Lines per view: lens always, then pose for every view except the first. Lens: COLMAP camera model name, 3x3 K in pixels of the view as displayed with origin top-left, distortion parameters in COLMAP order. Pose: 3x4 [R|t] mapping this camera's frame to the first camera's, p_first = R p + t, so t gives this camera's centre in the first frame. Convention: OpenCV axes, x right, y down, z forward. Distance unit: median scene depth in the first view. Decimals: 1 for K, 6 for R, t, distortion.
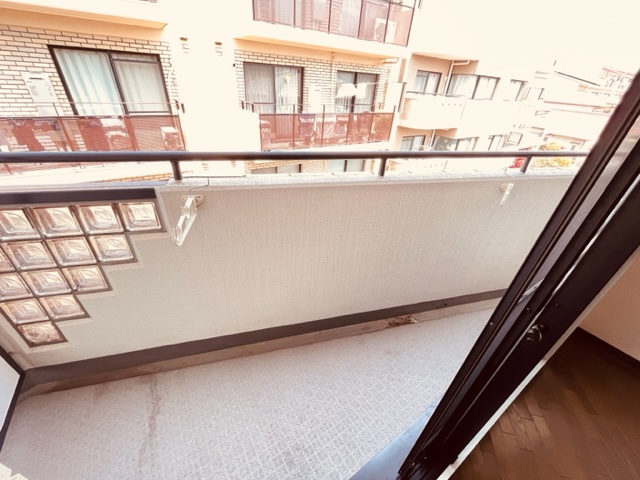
lens RADIAL K [[260.2, 0, 318.4], [0, 260.2, 239.2], [0, 0, 1]] dist [-0.001408, -0.000318]
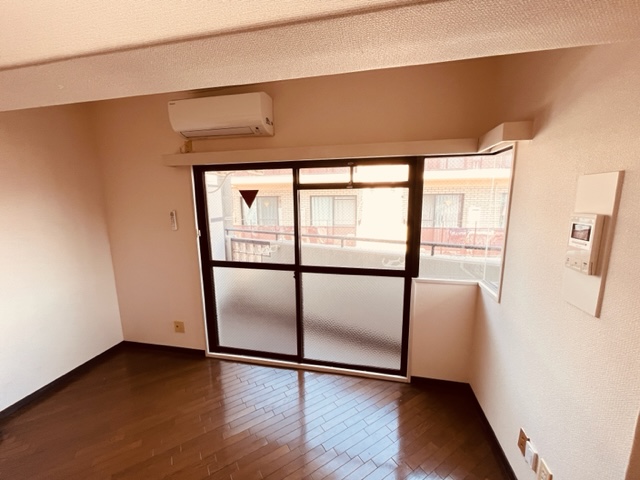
lens RADIAL K [[260.2, 0, 318.4], [0, 260.2, 239.2], [0, 0, 1]] dist [-0.001408, -0.000318]
pose [[0.707623, 0.048495, -0.704924, 0.422558], [-0.325215, 0.908044, -0.263991, 0.089295], [0.627300, 0.416058, 0.658324, -0.166900]]
